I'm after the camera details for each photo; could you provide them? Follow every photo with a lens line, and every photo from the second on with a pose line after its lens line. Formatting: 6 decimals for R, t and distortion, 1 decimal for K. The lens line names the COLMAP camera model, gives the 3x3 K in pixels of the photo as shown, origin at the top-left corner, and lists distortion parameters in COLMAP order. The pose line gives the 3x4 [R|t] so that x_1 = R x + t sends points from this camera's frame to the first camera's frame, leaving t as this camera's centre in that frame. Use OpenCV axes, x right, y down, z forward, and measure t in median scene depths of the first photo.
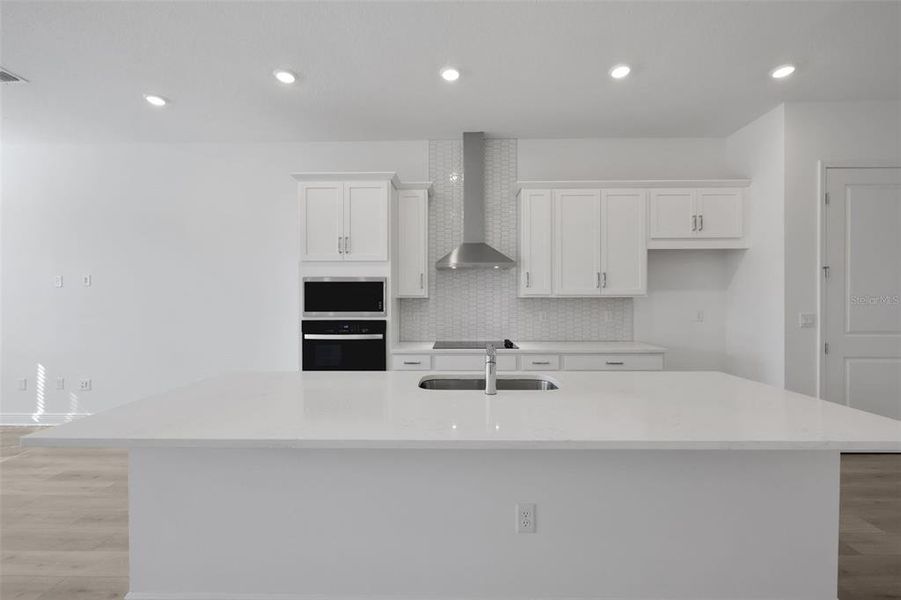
lens RADIAL K [[383.9, 0, 456.1], [0, 383.9, 298.5], [0, 0, 1]] dist [-0.003751, 0.000251]
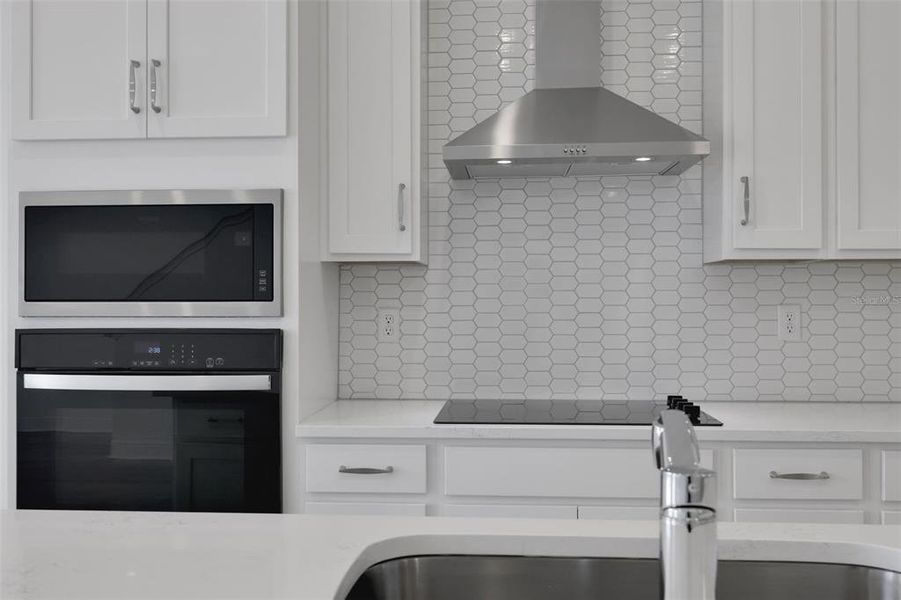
lens RADIAL K [[902.0, 0, 454.0], [0, 902.0, 297.2], [0, 0, 1]] dist [0.010648, 0.000000]
pose [[0.997820, -0.000452, -0.065988, 0.002134], [0.000128, 0.999988, -0.004907, 0.032097], [0.065989, 0.004888, 0.997808, 0.268700]]
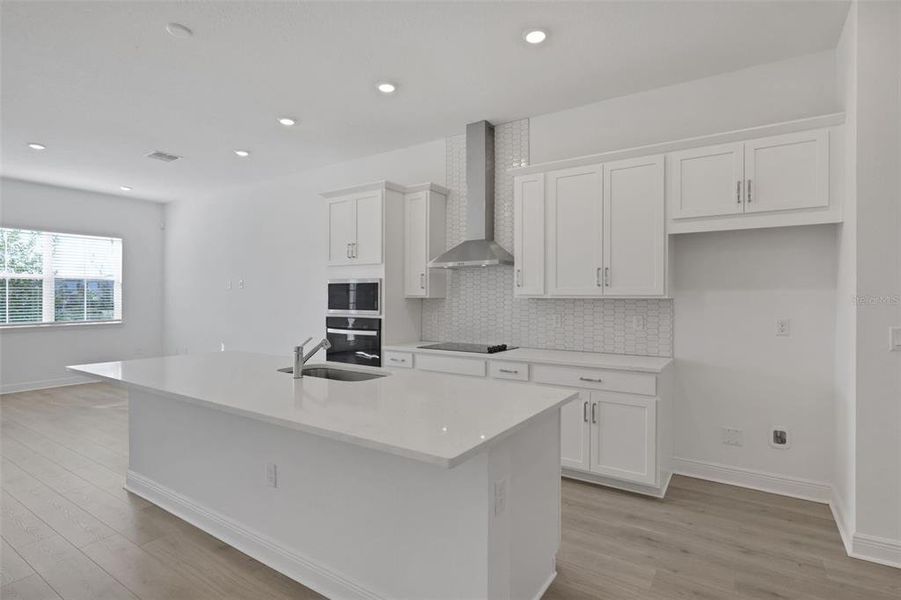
lens RADIAL K [[455.5, 0, 461.5], [0, 455.5, 301.4], [0, 0, 1]] dist [-0.001119, -0.001121]
pose [[0.844649, 0.009224, -0.535242, 0.649262], [-0.005793, 0.999950, 0.008092, -0.002849], [0.535290, -0.003734, 0.844660, 0.036871]]
